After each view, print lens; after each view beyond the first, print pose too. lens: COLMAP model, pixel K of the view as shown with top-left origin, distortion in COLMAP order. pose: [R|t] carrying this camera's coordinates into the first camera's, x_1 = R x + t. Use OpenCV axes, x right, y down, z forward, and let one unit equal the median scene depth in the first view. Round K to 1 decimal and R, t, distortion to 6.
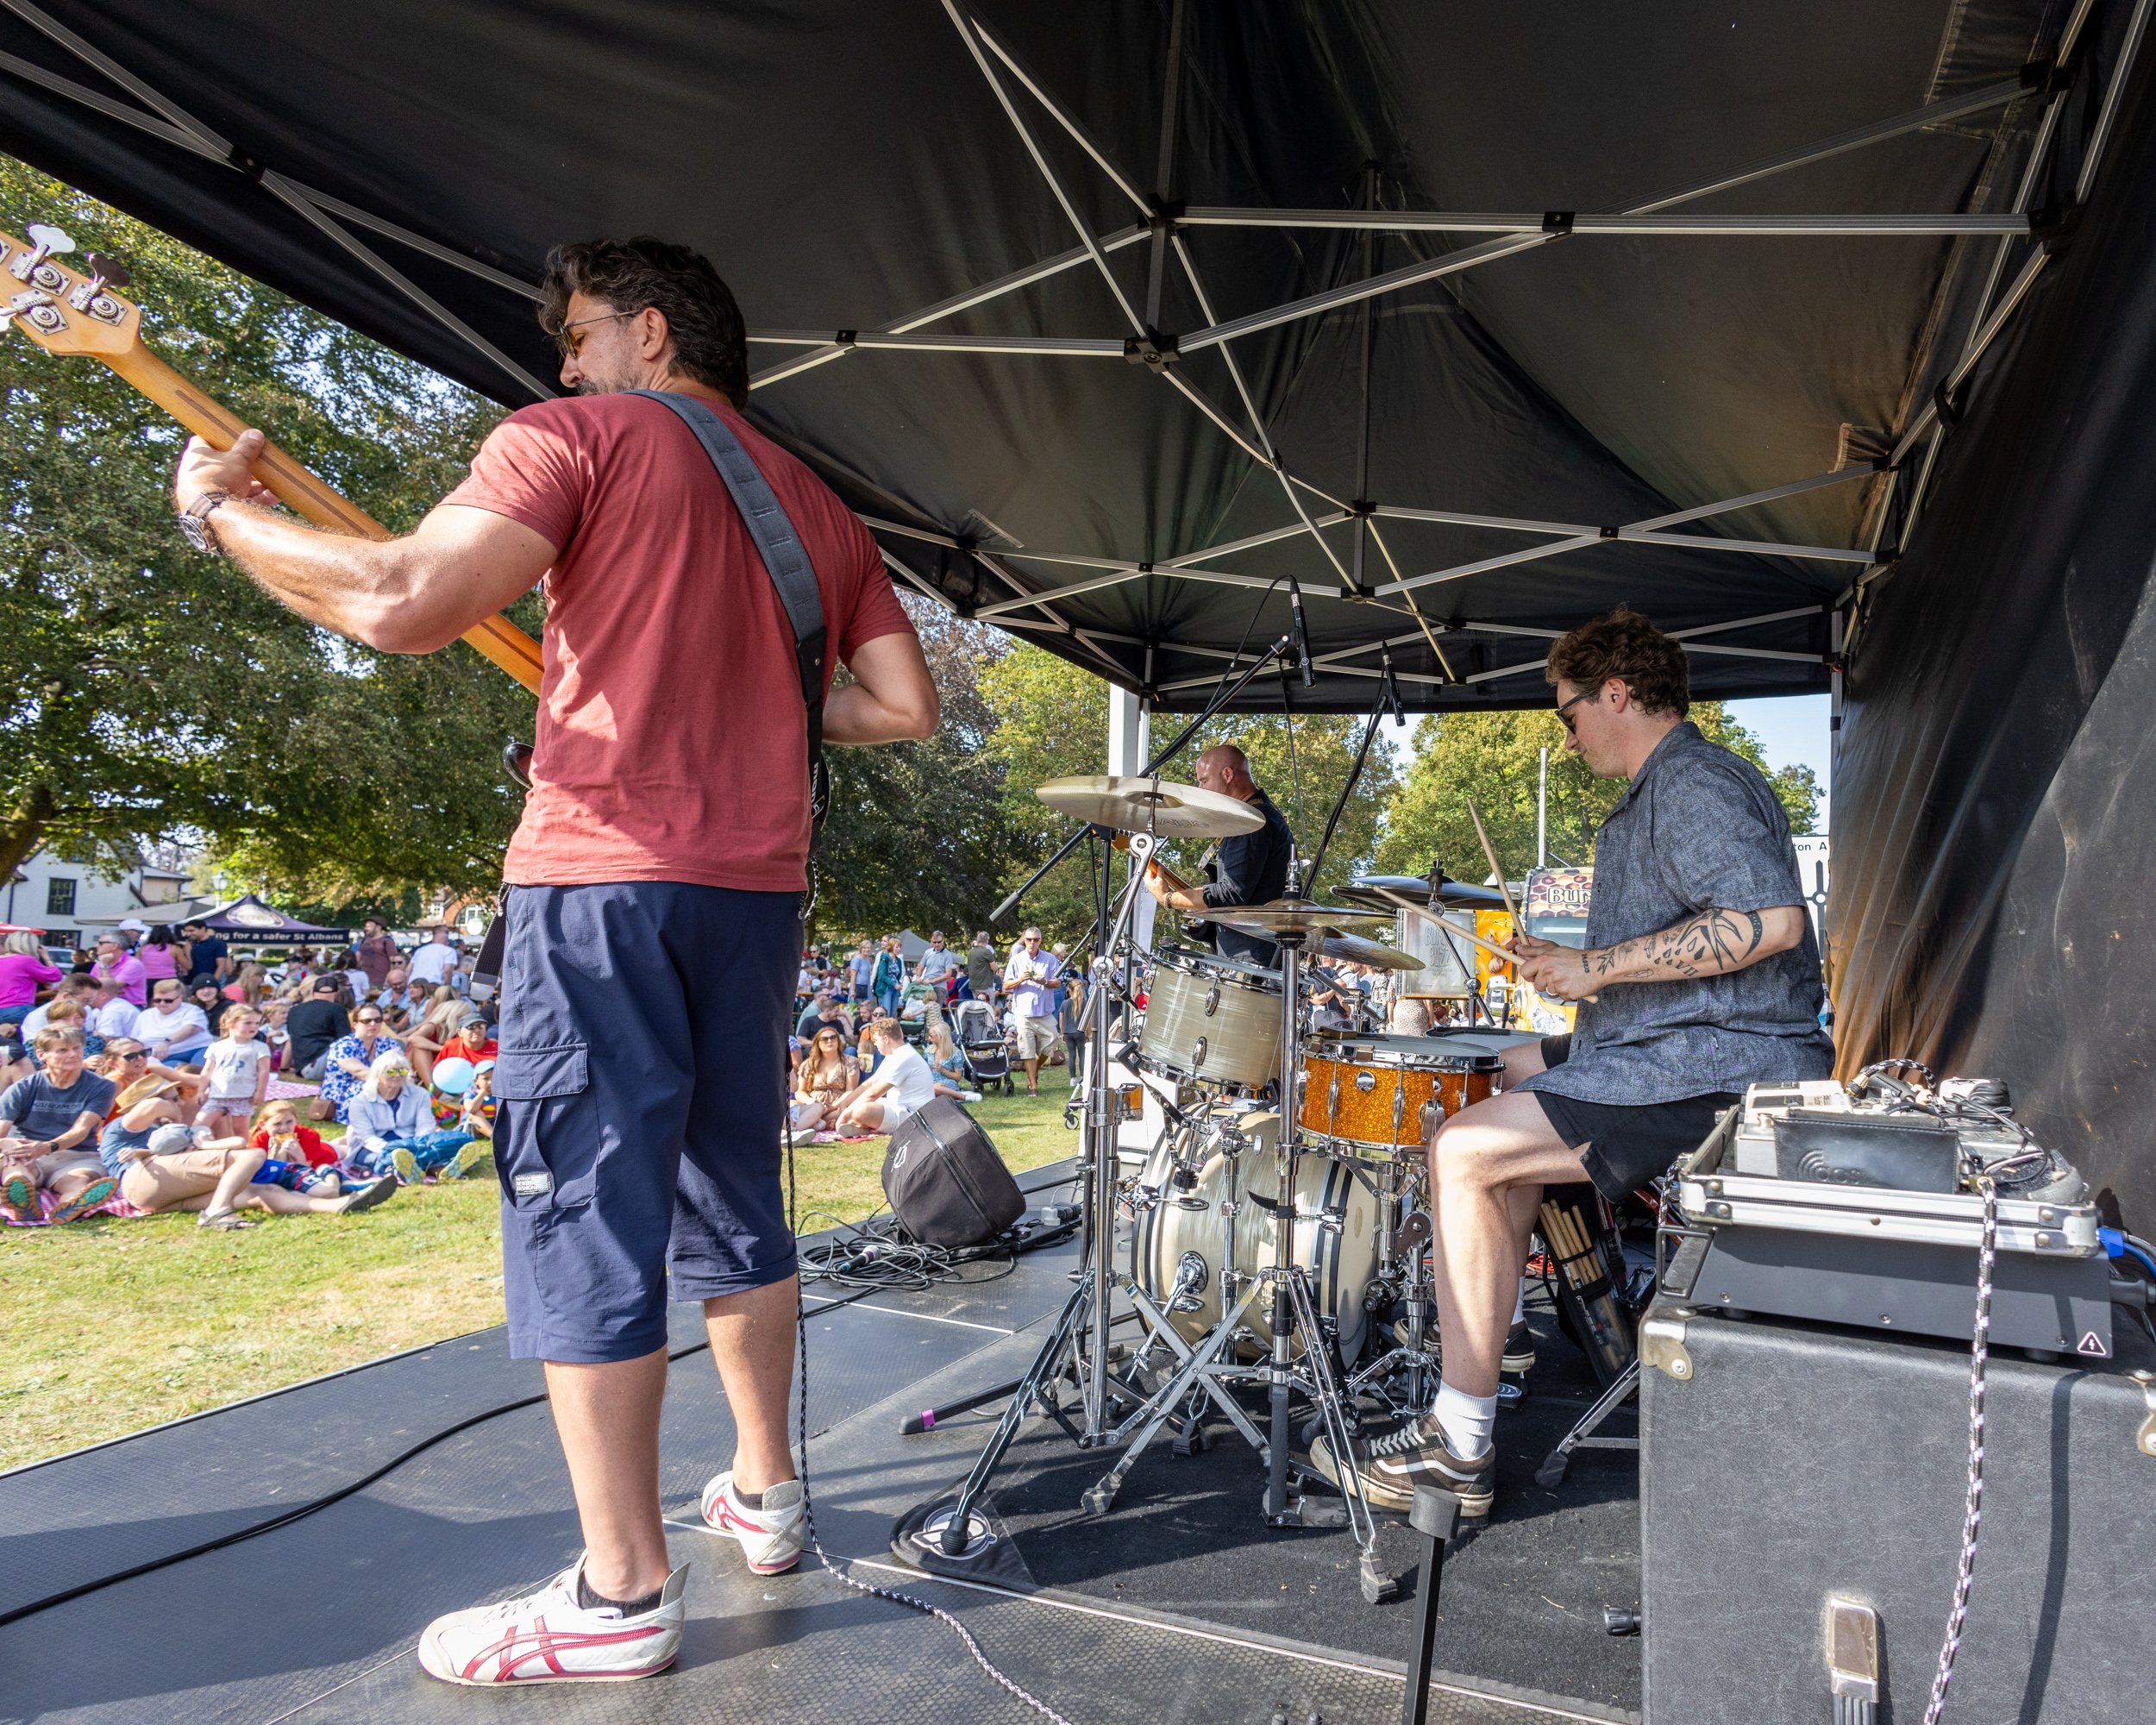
lens RADIAL K [[1102.5, 0, 1078.0], [0, 1102.5, 862.5], [0, 0, 1]] dist [0.004135, -0.000019]
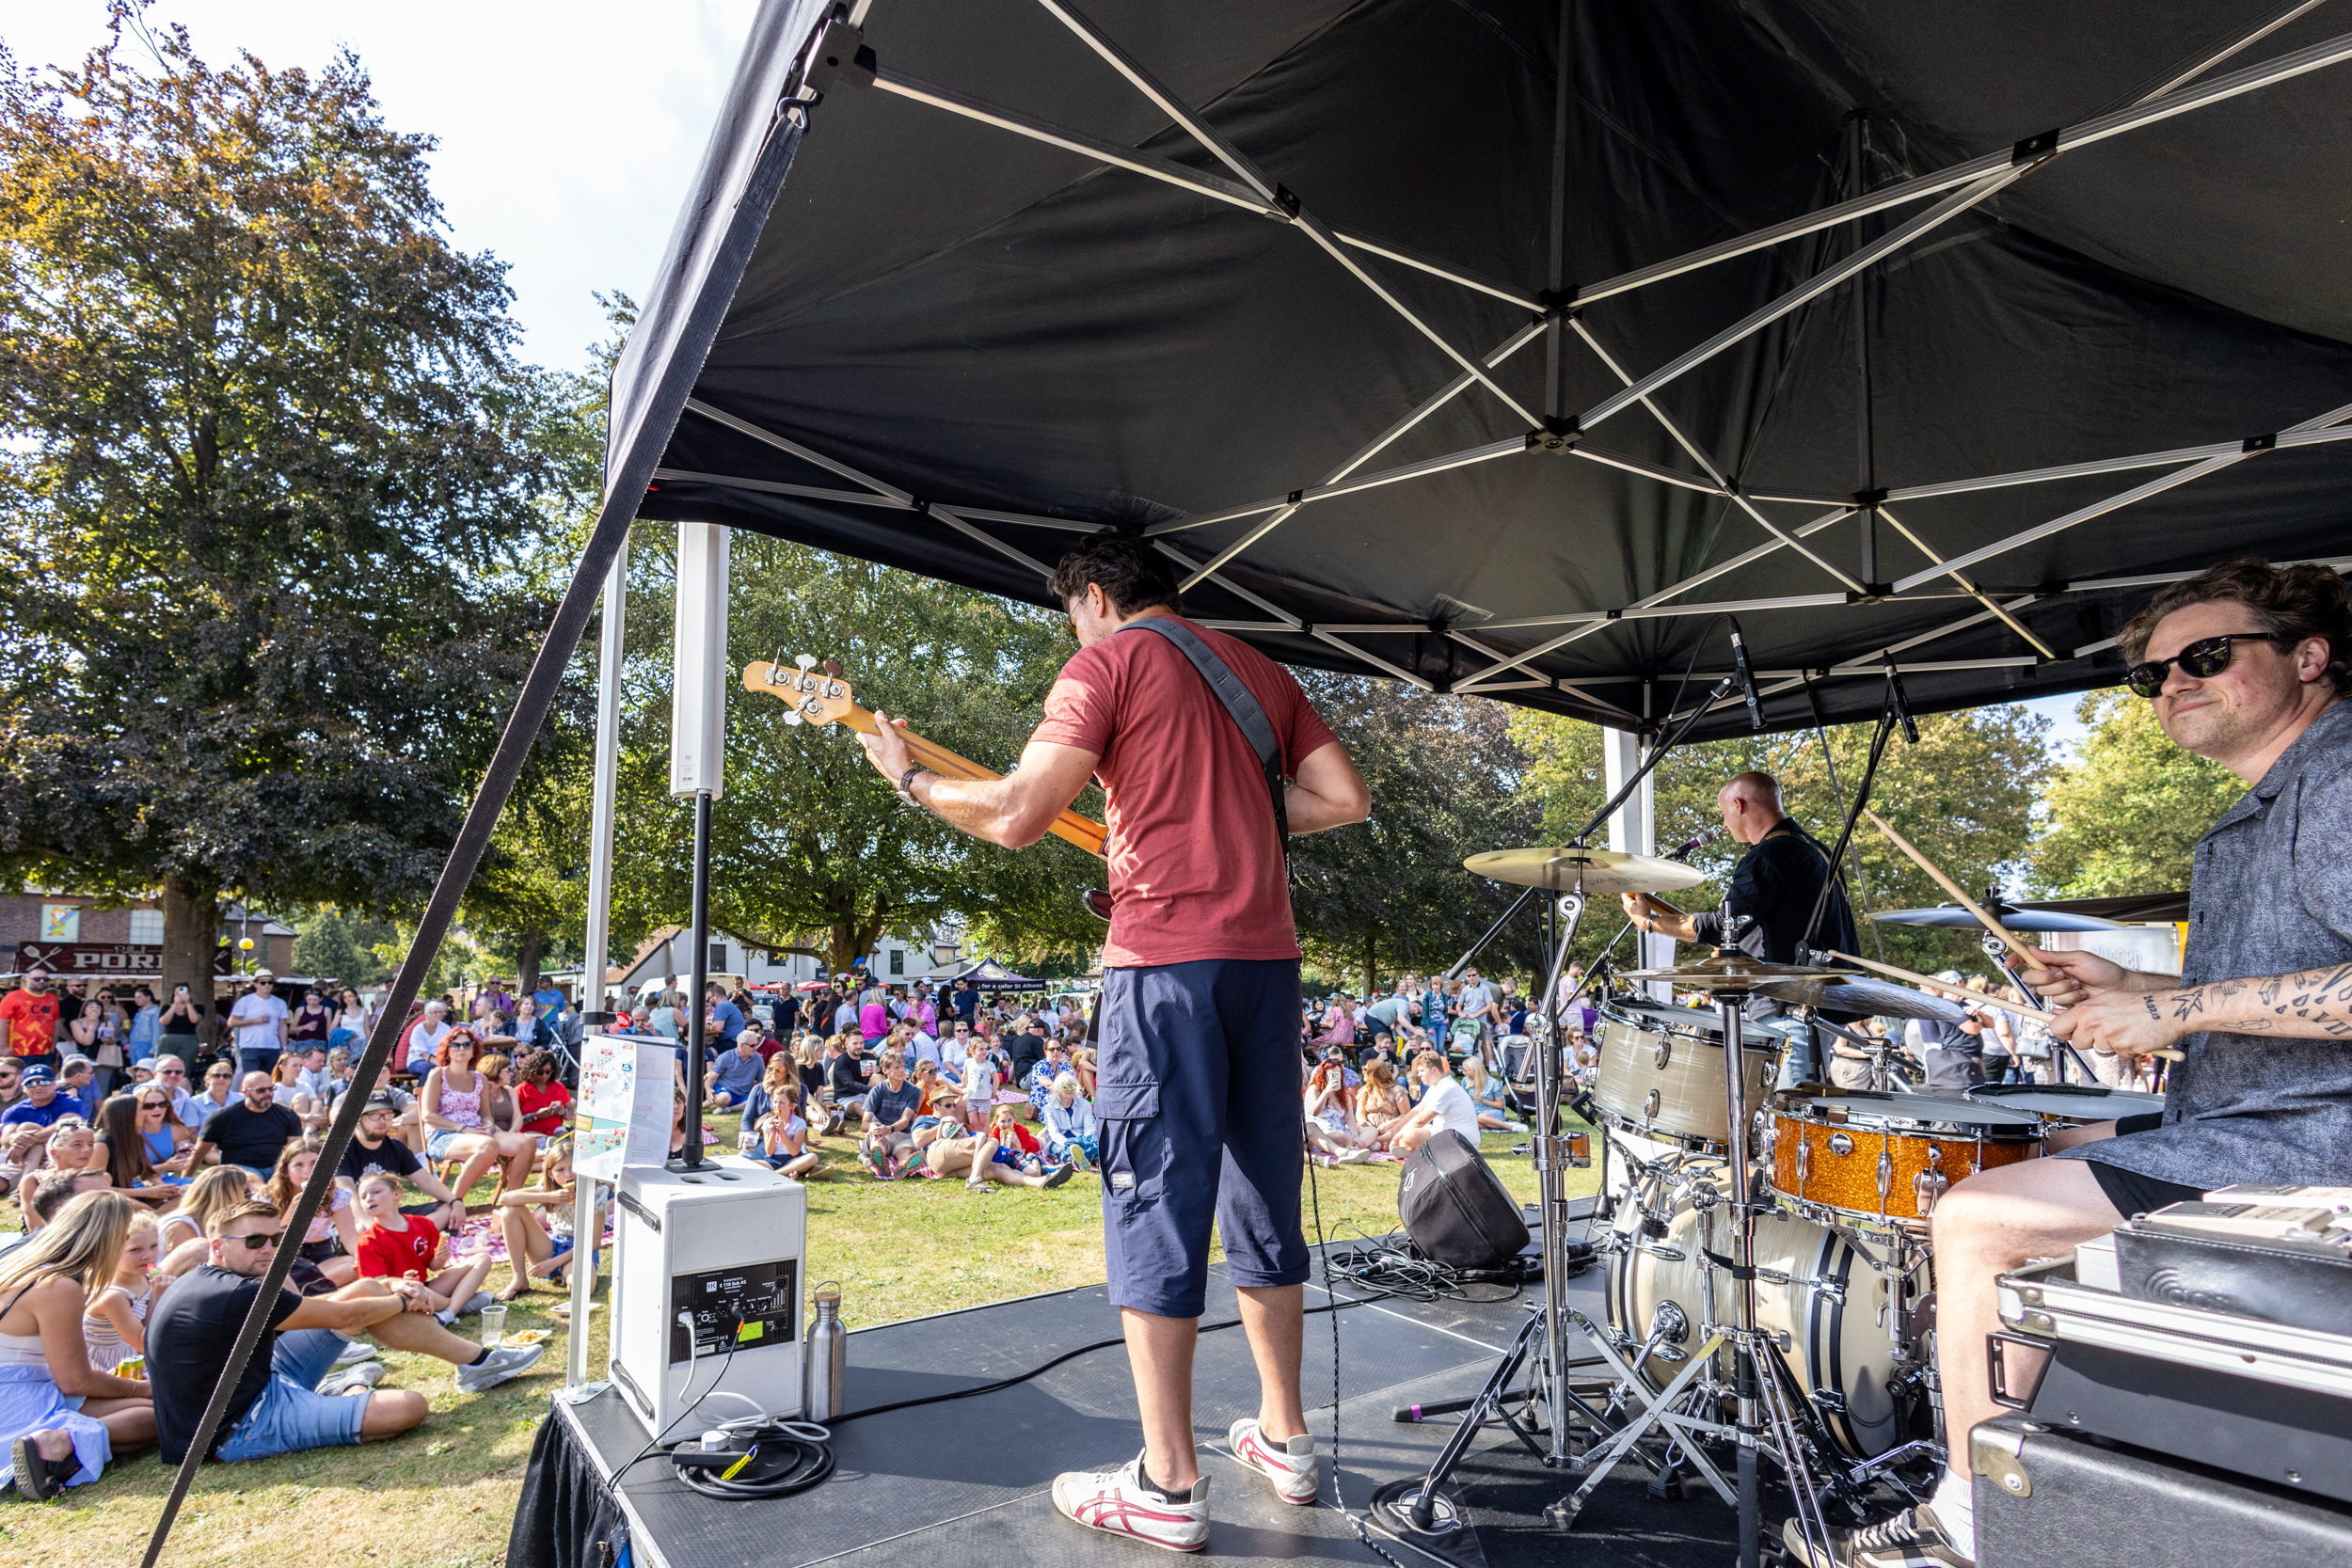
lens RADIAL K [[1247.0, 0, 1176.0], [0, 1247.0, 784.0], [0, 0, 1]] dist [0.008853, -0.008324]
pose [[0.813502, -0.097000, -0.573416, 0.430666], [0.084082, 0.995250, -0.049071, -0.102263], [0.575452, -0.008294, 0.817793, -0.198609]]
